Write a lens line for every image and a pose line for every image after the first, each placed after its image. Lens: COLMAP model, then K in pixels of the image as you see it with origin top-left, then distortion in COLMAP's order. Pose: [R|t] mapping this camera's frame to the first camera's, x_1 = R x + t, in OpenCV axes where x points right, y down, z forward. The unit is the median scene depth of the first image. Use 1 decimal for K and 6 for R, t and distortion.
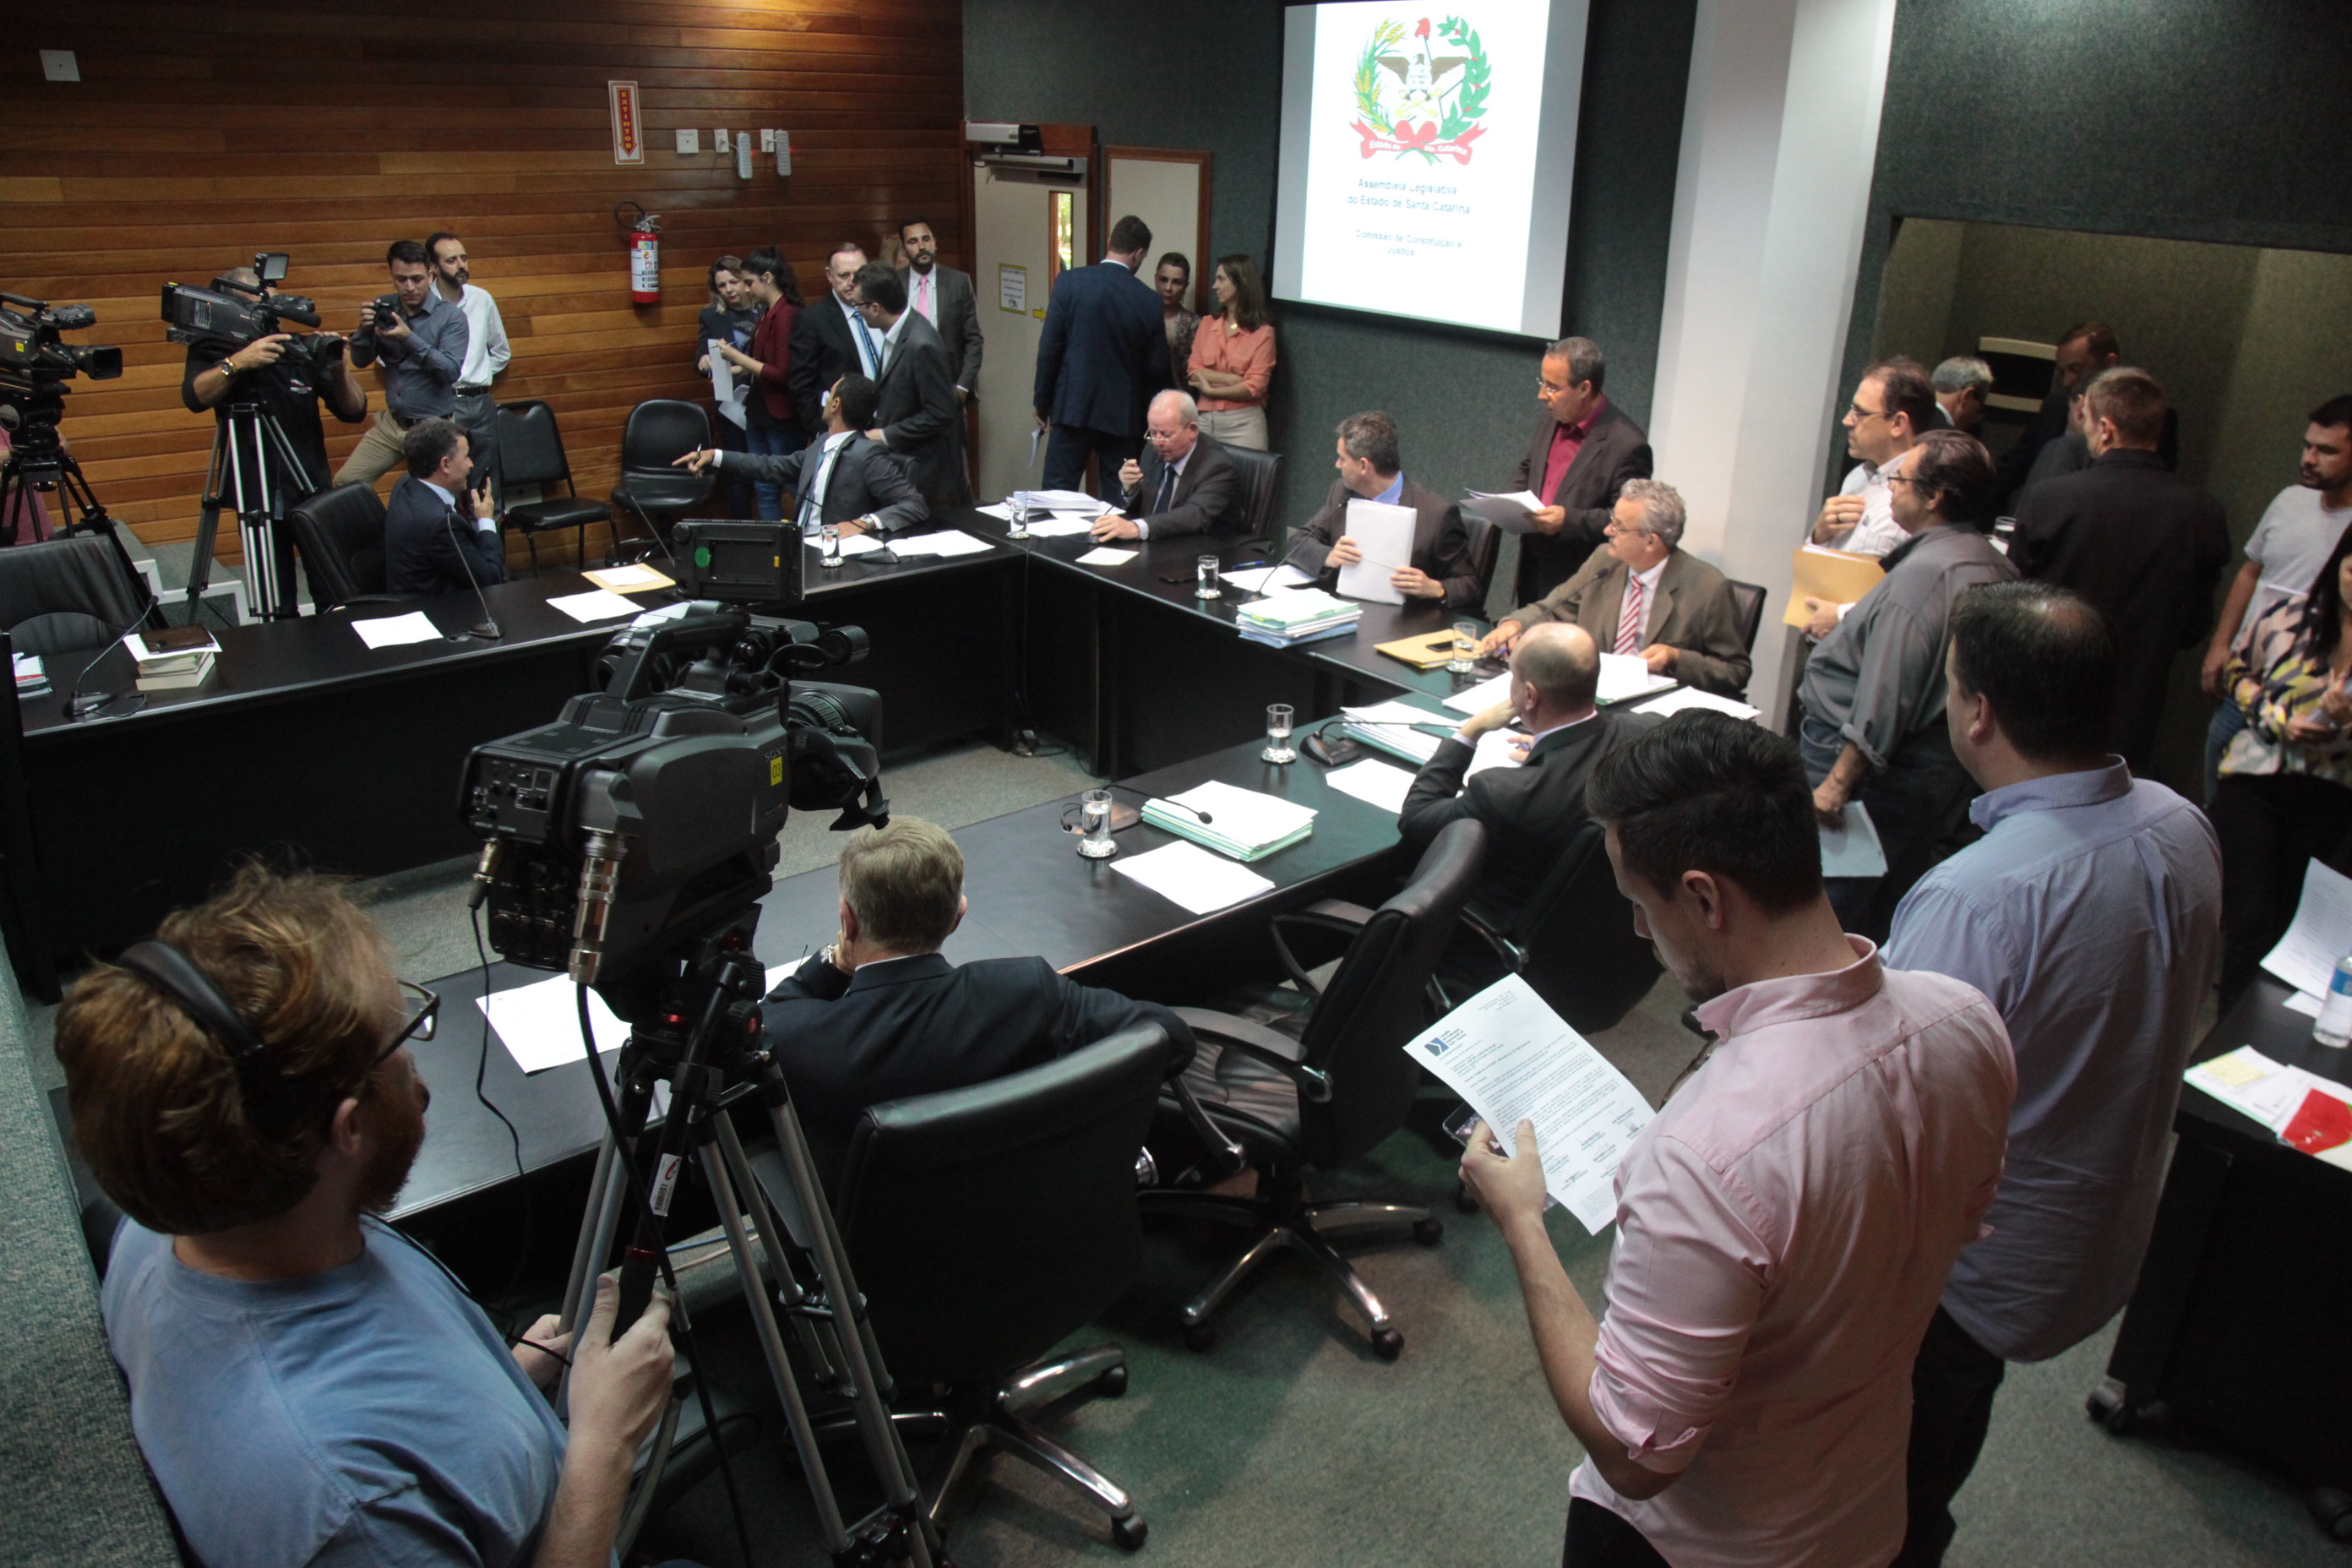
lens RADIAL K [[1706.6, 0, 1215.9], [0, 1706.6, 777.4], [0, 0, 1]] dist [-0.127468, 0.002937]
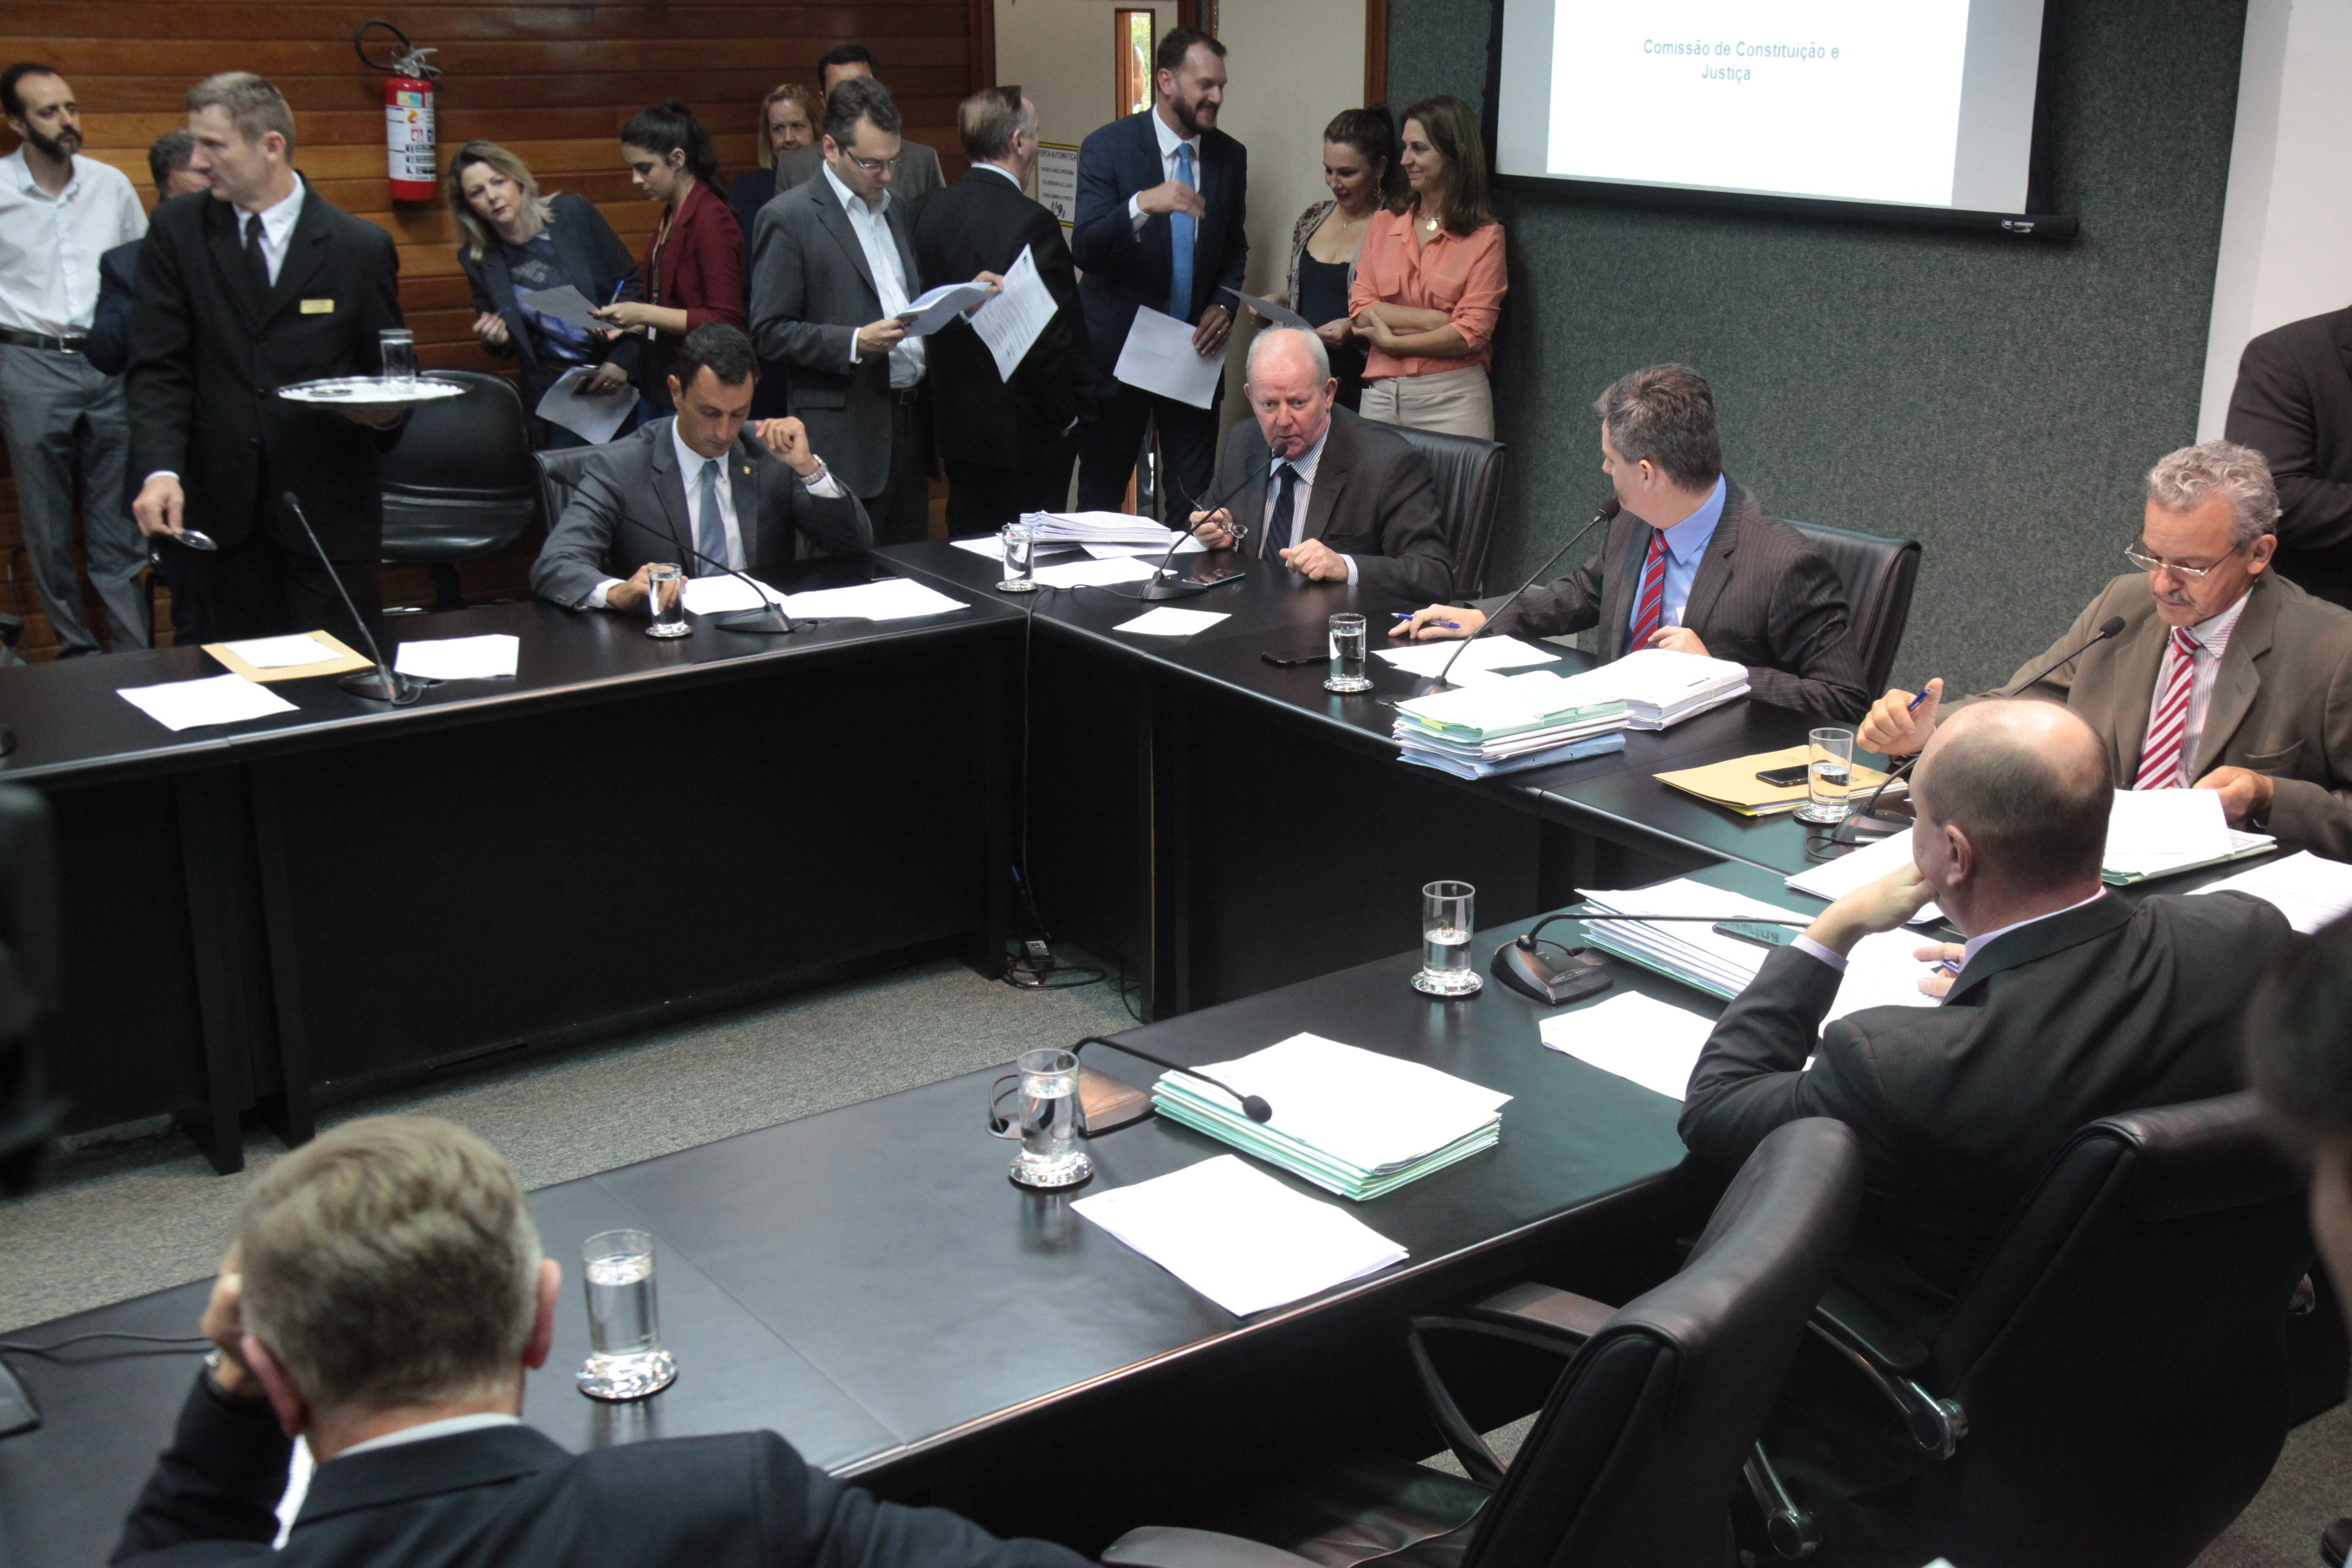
lens RADIAL K [[2742.0, 0, 1176.0], [0, 2742.0, 784.0], [0, 0, 1]] dist [0.025713, -0.008289]
pose [[0.994335, -0.002099, -0.106268, 0.036642], [-0.007510, 0.995919, -0.089941, 0.001750], [0.106023, 0.090229, 0.990262, 0.158825]]
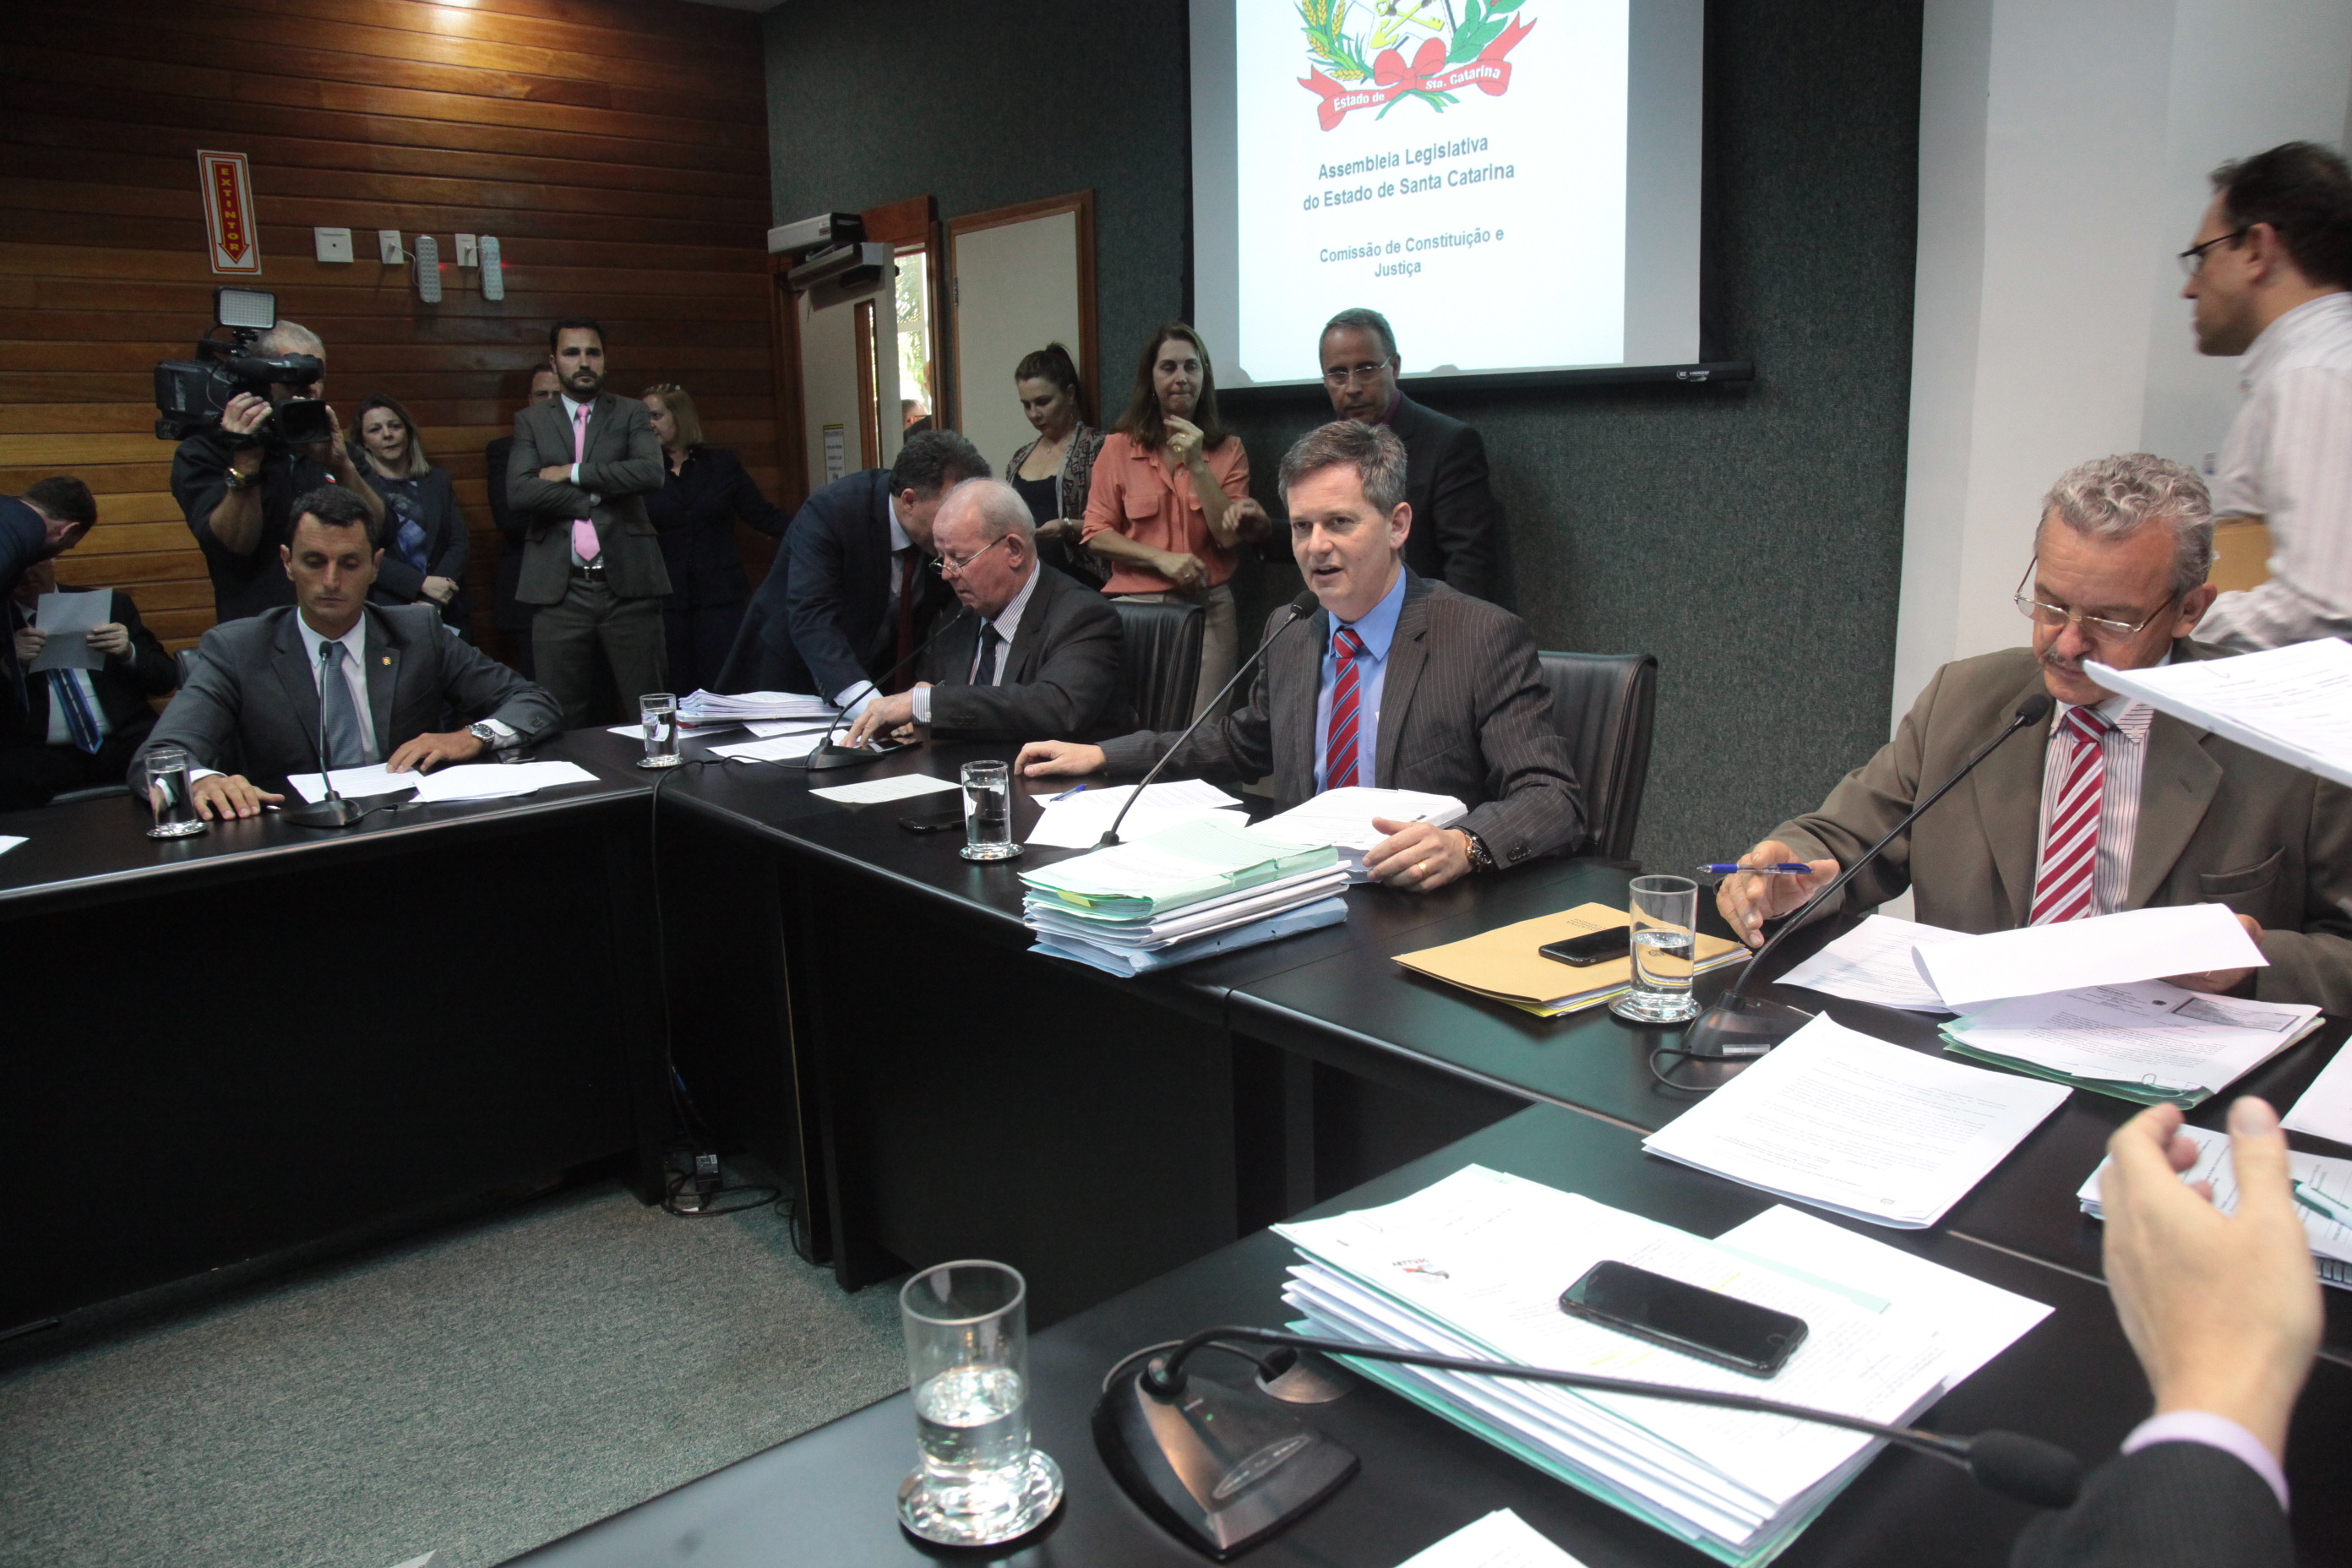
lens RADIAL K [[1662.6, 0, 1176.0], [0, 1662.6, 784.0], [0, 0, 1]] dist [-0.100631, 0.002086]
pose [[0.998019, -0.051794, -0.035720, 0.061887], [0.044560, 0.982676, -0.179893, -0.052972], [0.044419, 0.177945, 0.983037, 0.657347]]
